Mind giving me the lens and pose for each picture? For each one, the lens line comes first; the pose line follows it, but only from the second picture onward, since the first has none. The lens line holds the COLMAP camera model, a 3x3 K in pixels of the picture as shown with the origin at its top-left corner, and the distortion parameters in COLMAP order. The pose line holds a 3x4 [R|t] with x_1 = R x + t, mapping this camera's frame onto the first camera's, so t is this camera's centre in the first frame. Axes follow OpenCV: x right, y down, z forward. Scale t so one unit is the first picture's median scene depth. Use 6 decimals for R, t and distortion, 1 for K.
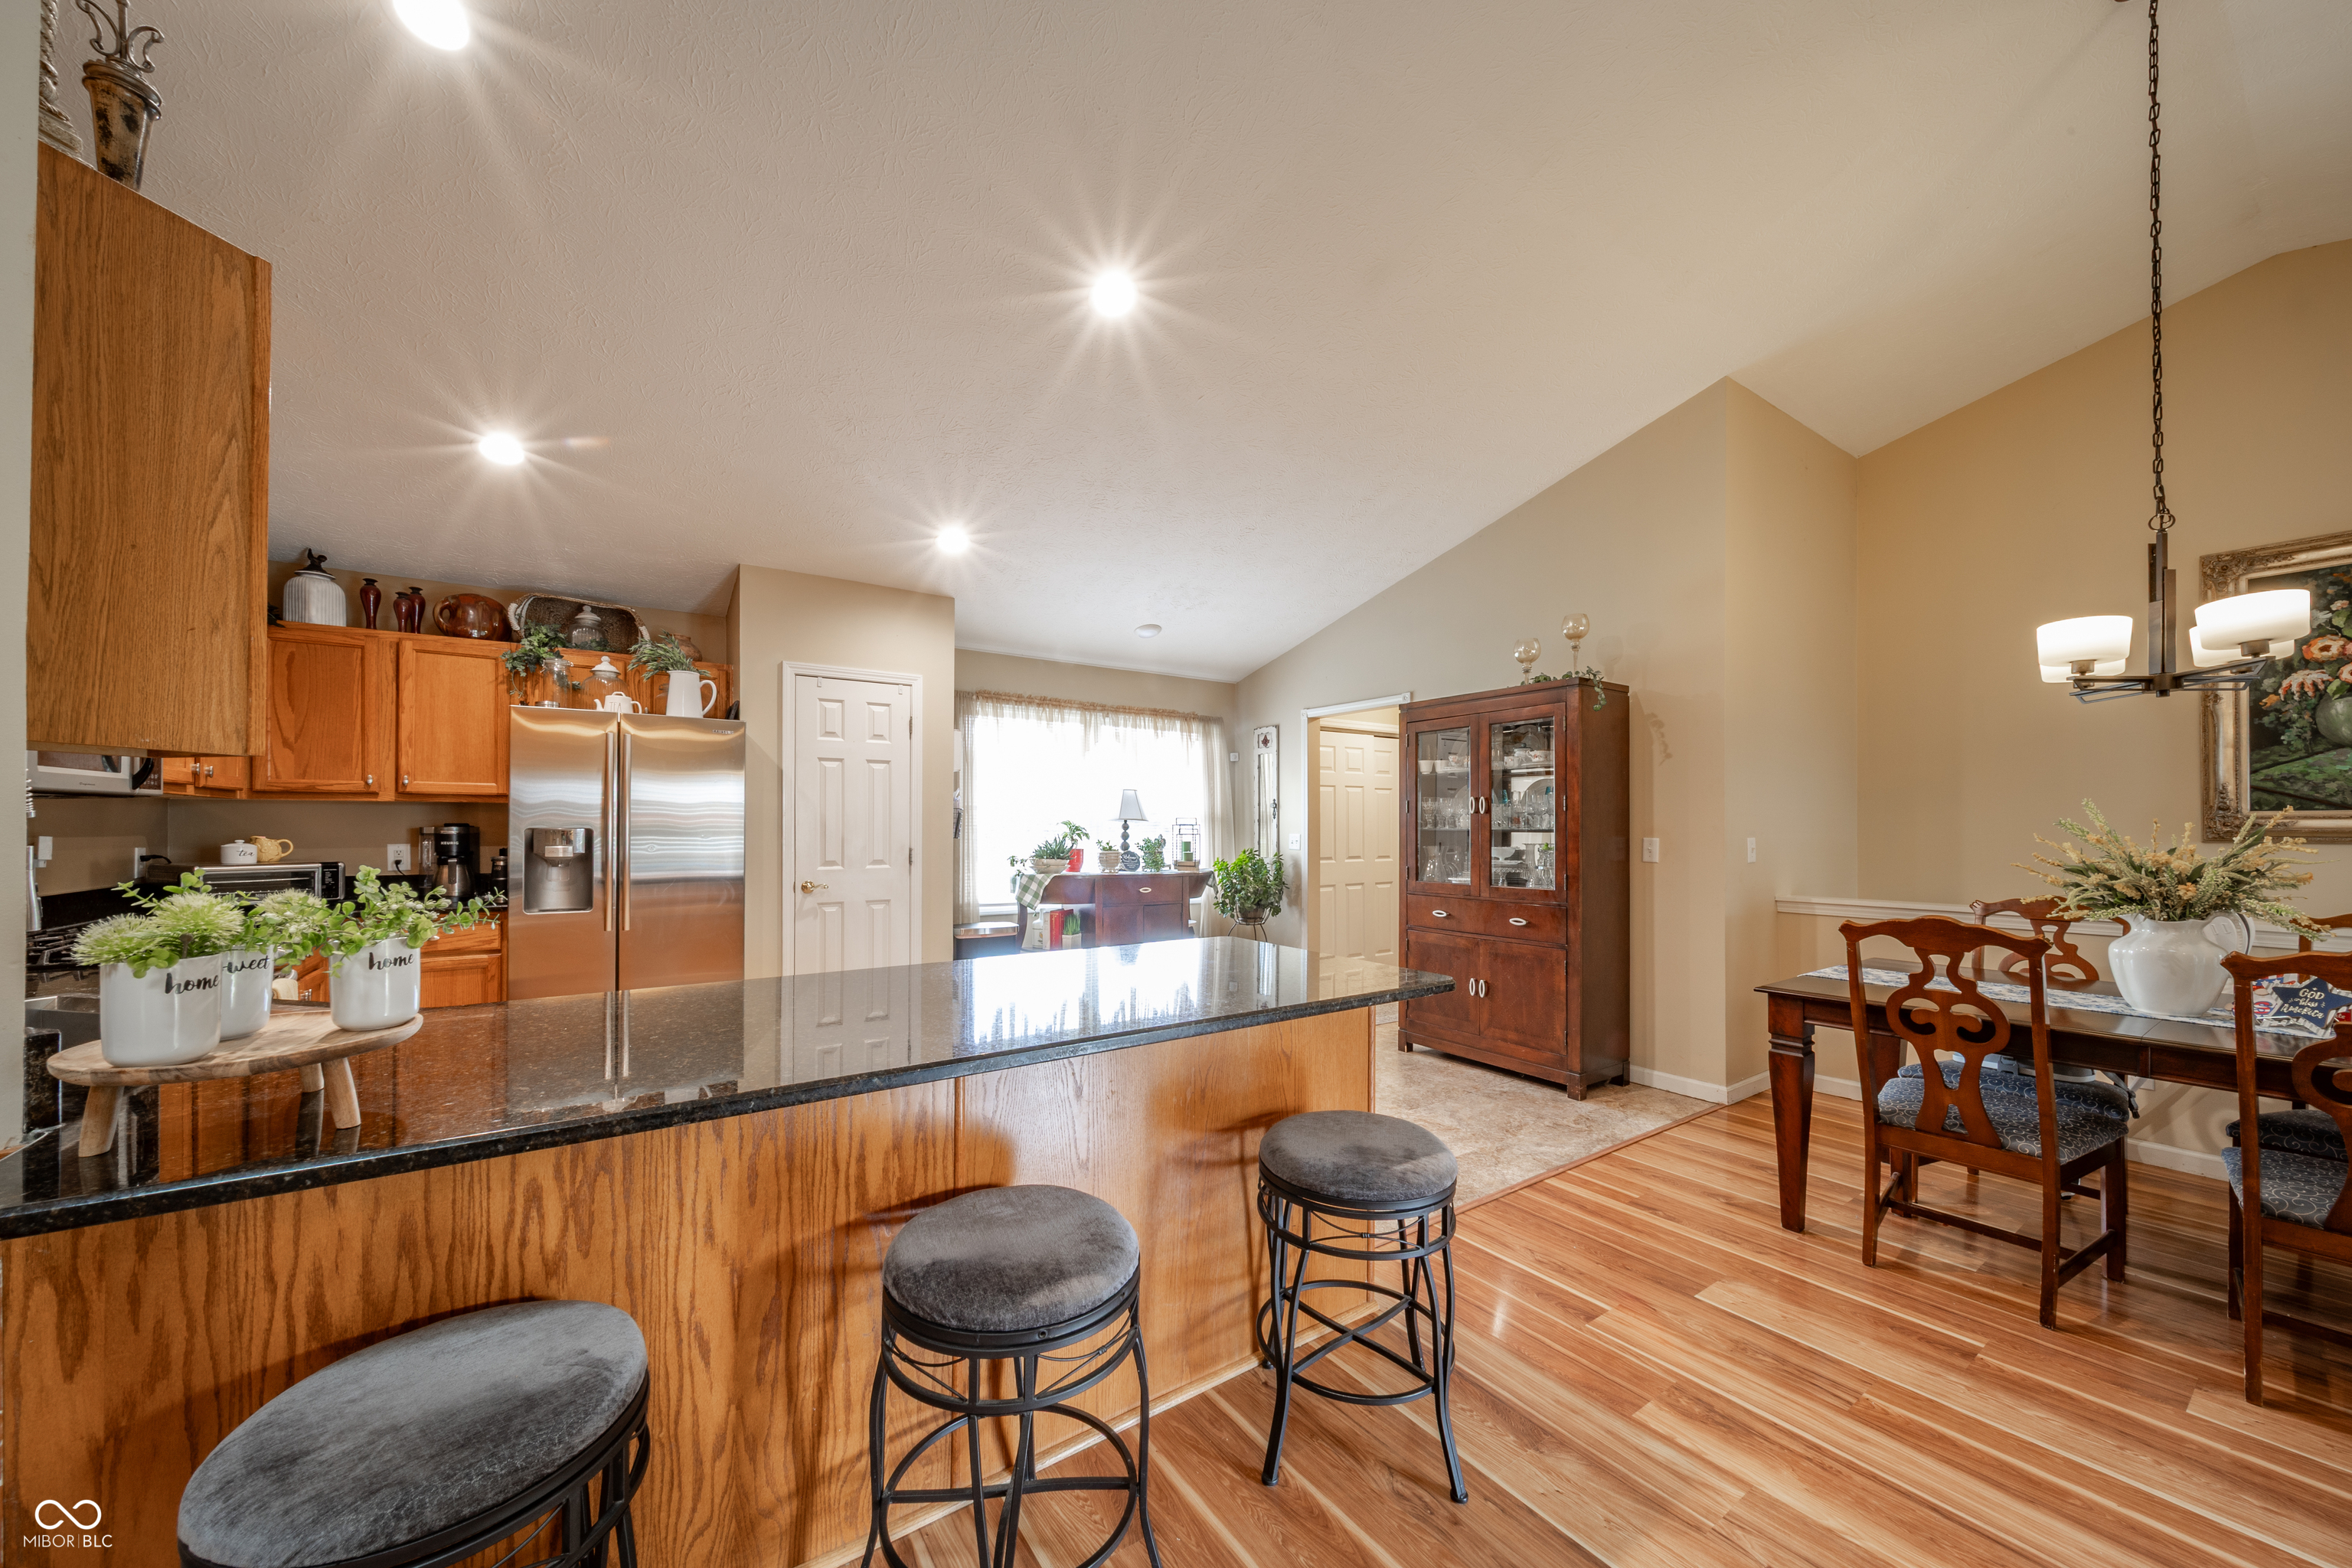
lens RADIAL K [[834.2, 0, 1167.2], [0, 834.2, 822.9], [0, 0, 1]] dist [-0.000385, -0.000280]
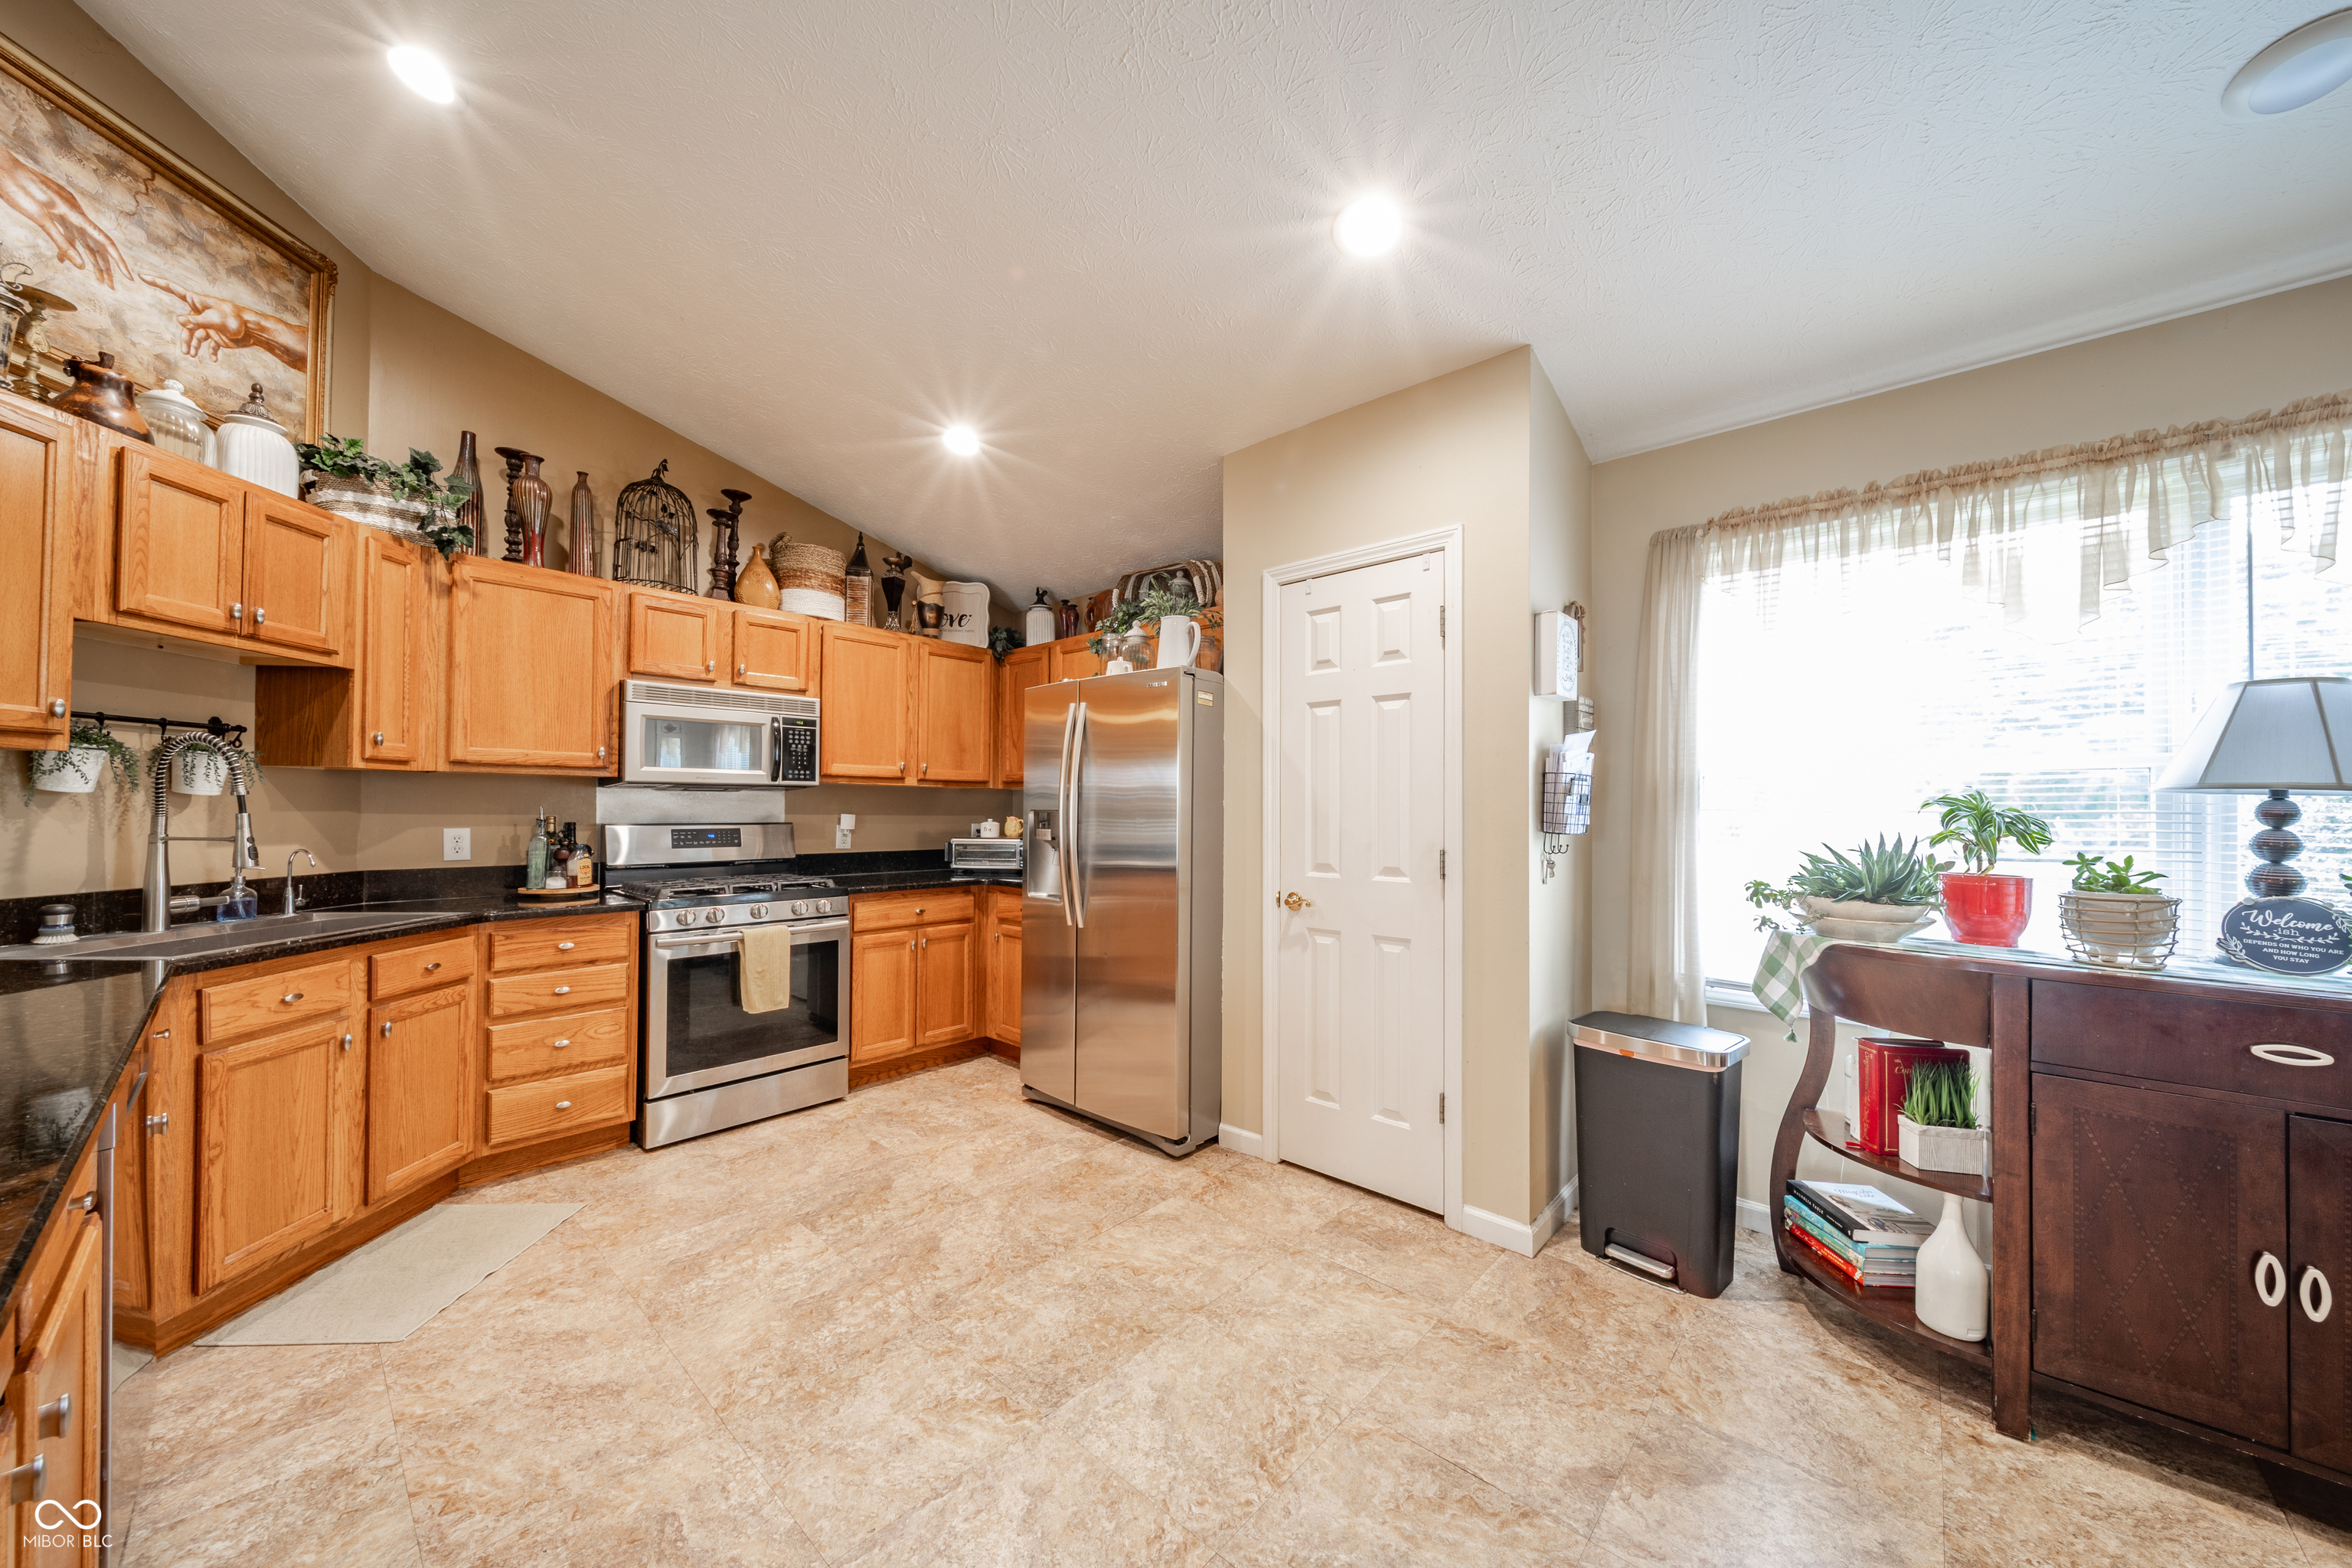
lens RADIAL K [[829.8, 0, 1171.6], [0, 829.8, 801.2], [0, 0, 1]] dist [0.000727, 0.000096]
pose [[0.230164, -0.012717, -0.973069, 0.197634], [-0.002896, 0.999901, -0.013752, 0.007515], [0.973148, 0.005983, 0.230104, 0.797450]]
